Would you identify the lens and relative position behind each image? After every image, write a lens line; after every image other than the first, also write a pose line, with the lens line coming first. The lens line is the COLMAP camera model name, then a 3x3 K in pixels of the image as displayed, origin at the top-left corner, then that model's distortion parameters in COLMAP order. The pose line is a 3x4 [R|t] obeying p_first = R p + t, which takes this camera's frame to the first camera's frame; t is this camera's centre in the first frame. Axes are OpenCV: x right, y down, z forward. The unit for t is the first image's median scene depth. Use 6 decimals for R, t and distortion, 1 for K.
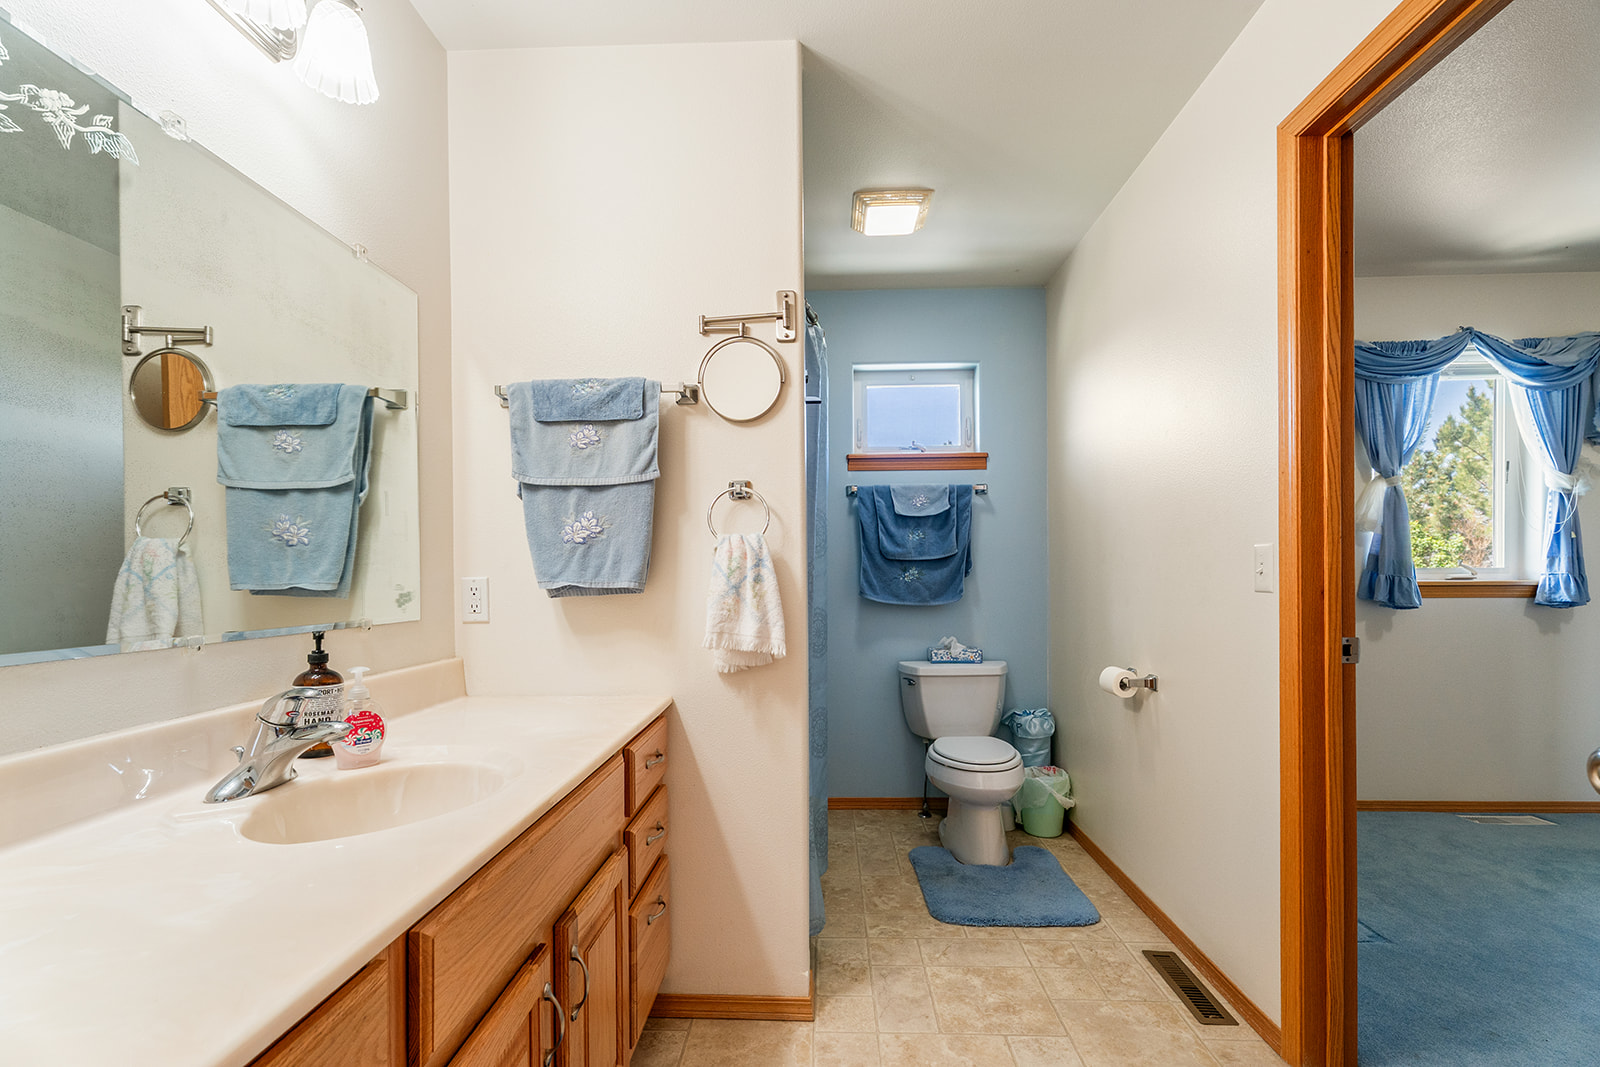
lens RADIAL K [[725.9, 0, 795.6], [0, 725.9, 581.1], [0, 0, 1]] dist [0.005464, -0.002316]
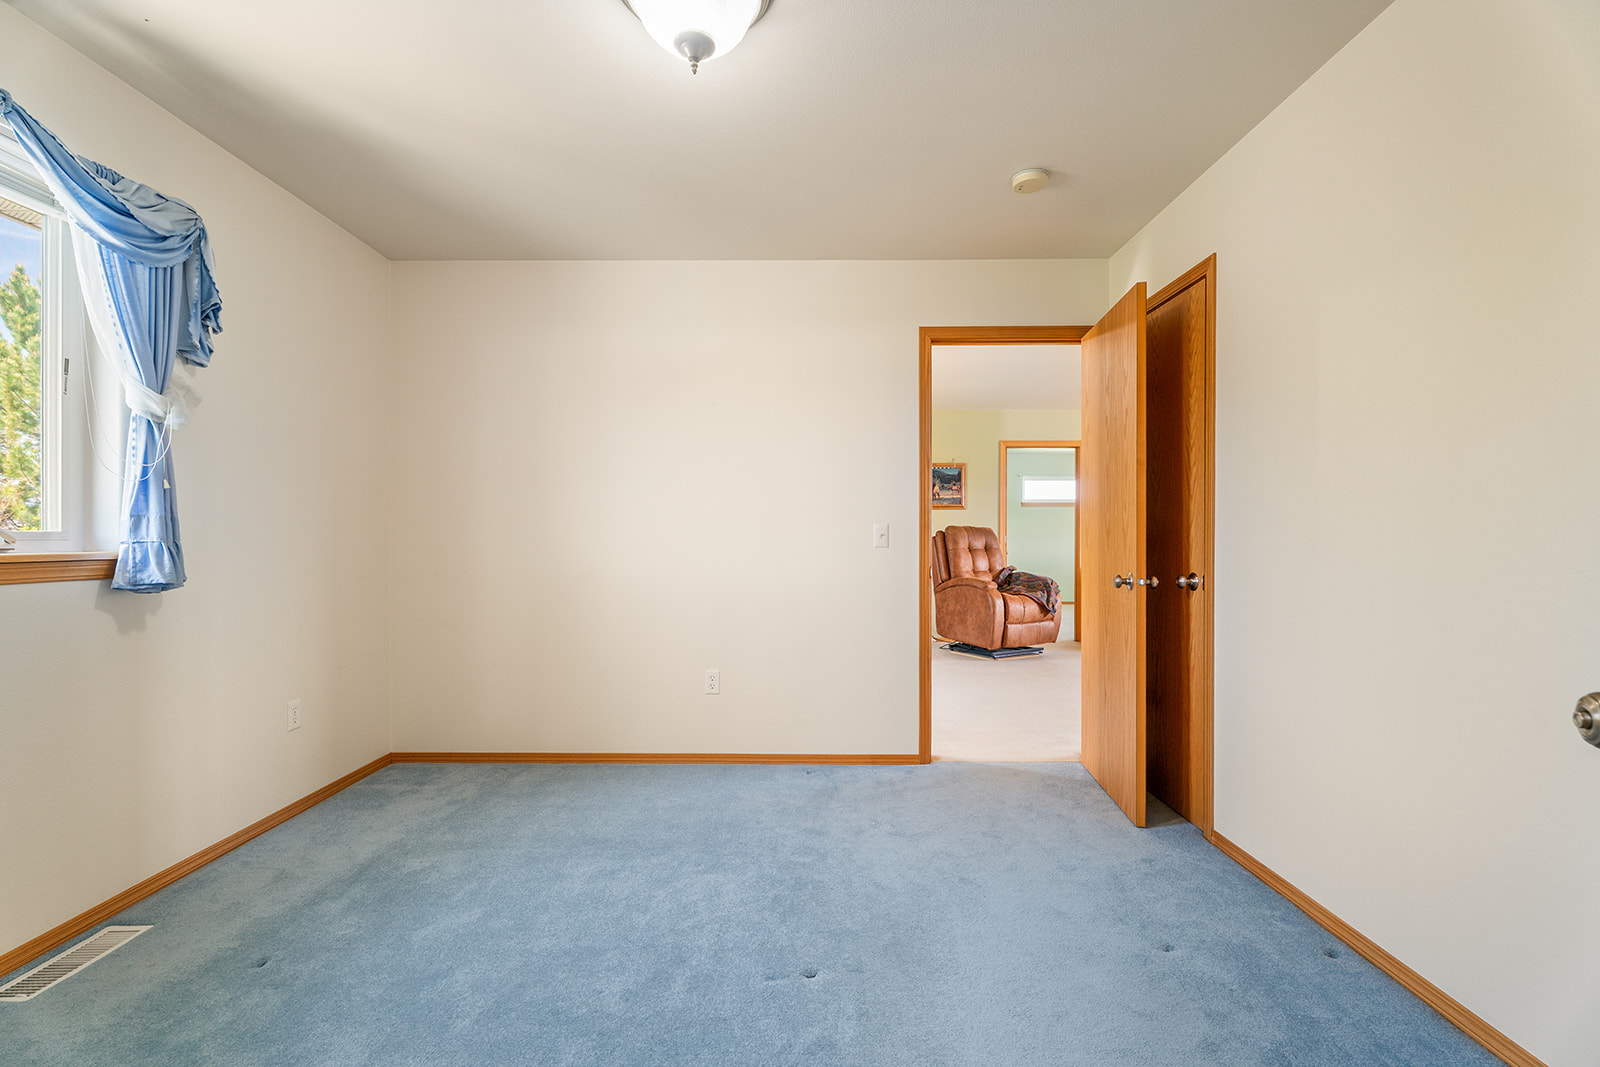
lens RADIAL K [[725.9, 0, 796.9], [0, 725.9, 535.4], [0, 0, 1]] dist [0.005464, -0.002316]
pose [[-0.031865, 0.005962, 0.999474, 0.365806], [0.009655, 0.999937, -0.005657, -0.006249], [-0.999446, 0.009469, -0.031920, 0.428721]]
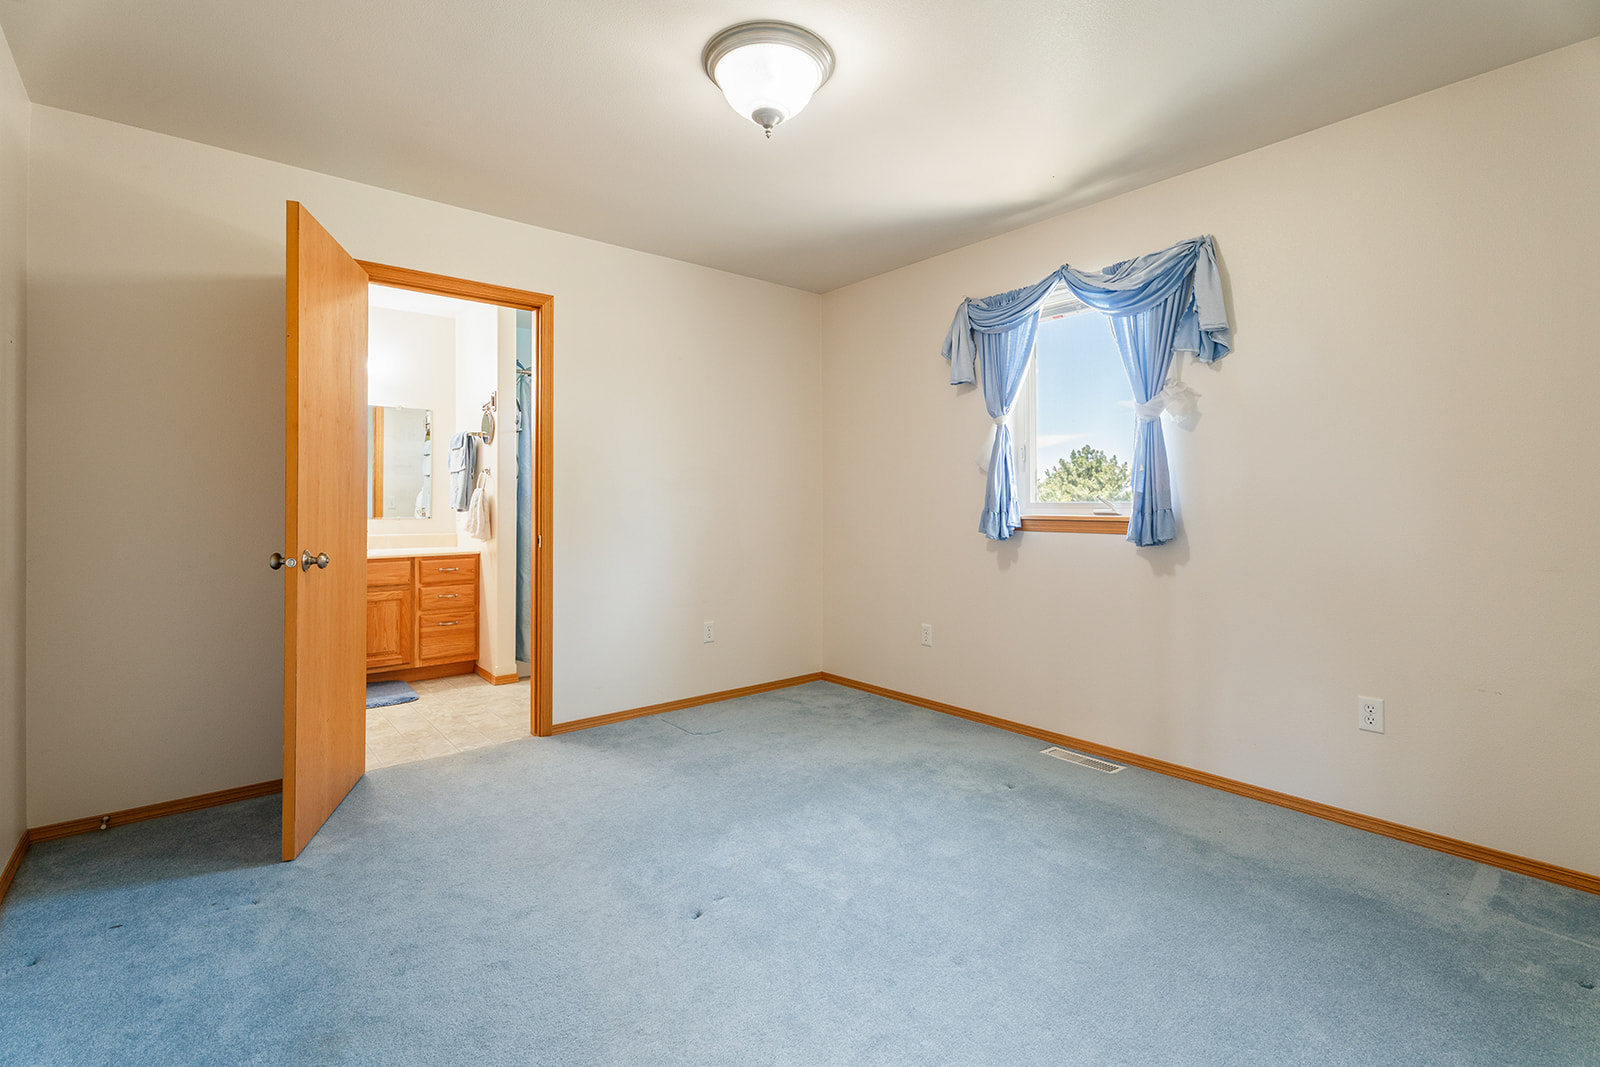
lens RADIAL K [[725.9, 0, 802.9], [0, 725.9, 499.8], [0, 0, 1]] dist [0.005464, -0.002316]
pose [[0.670761, 0.000907, -0.741673, 1.445665], [-0.010462, 0.999911, -0.008238, -0.010726], [0.741600, 0.013285, 0.670711, 0.058385]]
